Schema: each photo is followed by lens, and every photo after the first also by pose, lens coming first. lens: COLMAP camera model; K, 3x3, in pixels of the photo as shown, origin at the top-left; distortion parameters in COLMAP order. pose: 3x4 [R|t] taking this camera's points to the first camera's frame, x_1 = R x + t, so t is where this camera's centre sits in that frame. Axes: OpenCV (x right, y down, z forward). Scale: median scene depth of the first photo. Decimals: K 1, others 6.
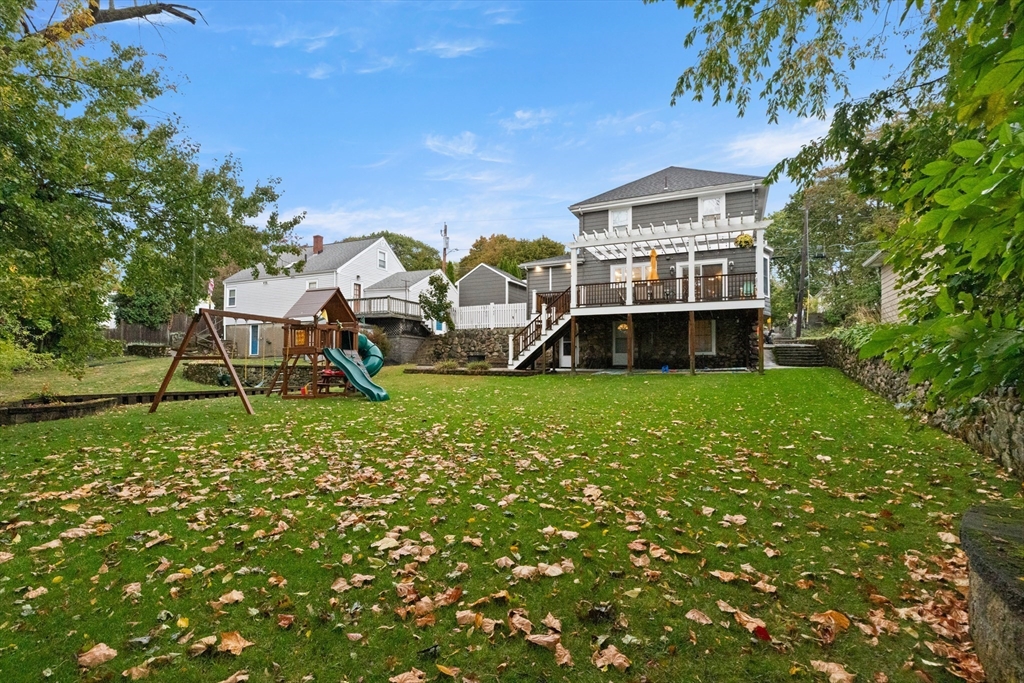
lens RADIAL K [[463.9, 0, 542.9], [0, 463.9, 358.0], [0, 0, 1]] dist [-0.001729, 0.000518]
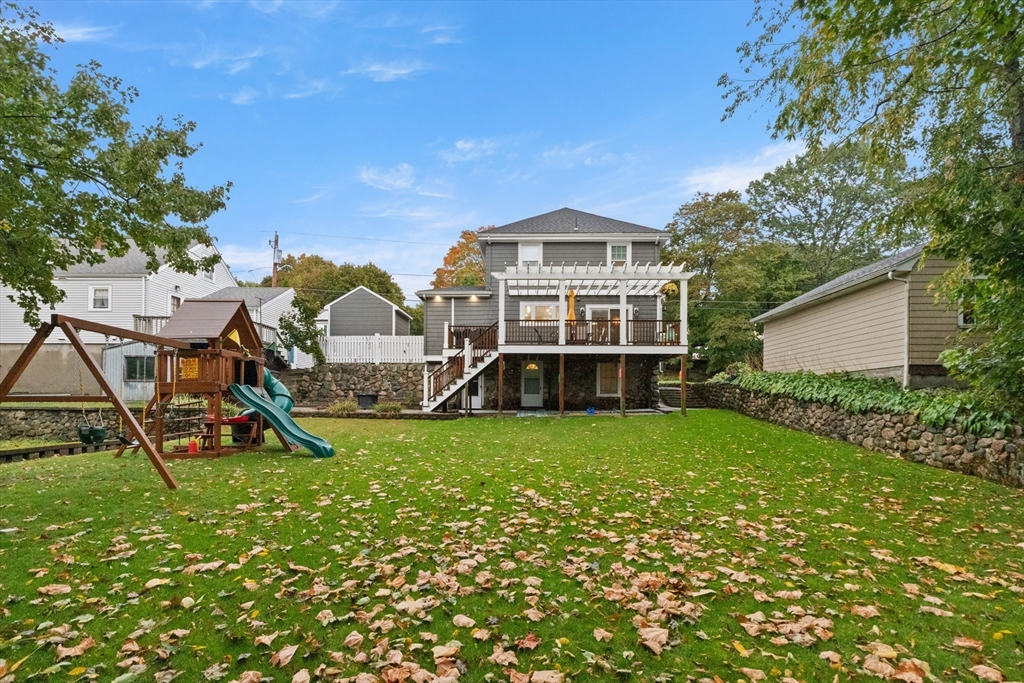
lens RADIAL K [[463.9, 0, 537.1], [0, 463.9, 404.7], [0, 0, 1]] dist [-0.001729, 0.000518]
pose [[0.922334, 0.001098, 0.386391, -0.206892], [-0.007884, 0.999841, 0.015979, -0.003783], [-0.386312, -0.017784, 0.922197, 0.114483]]
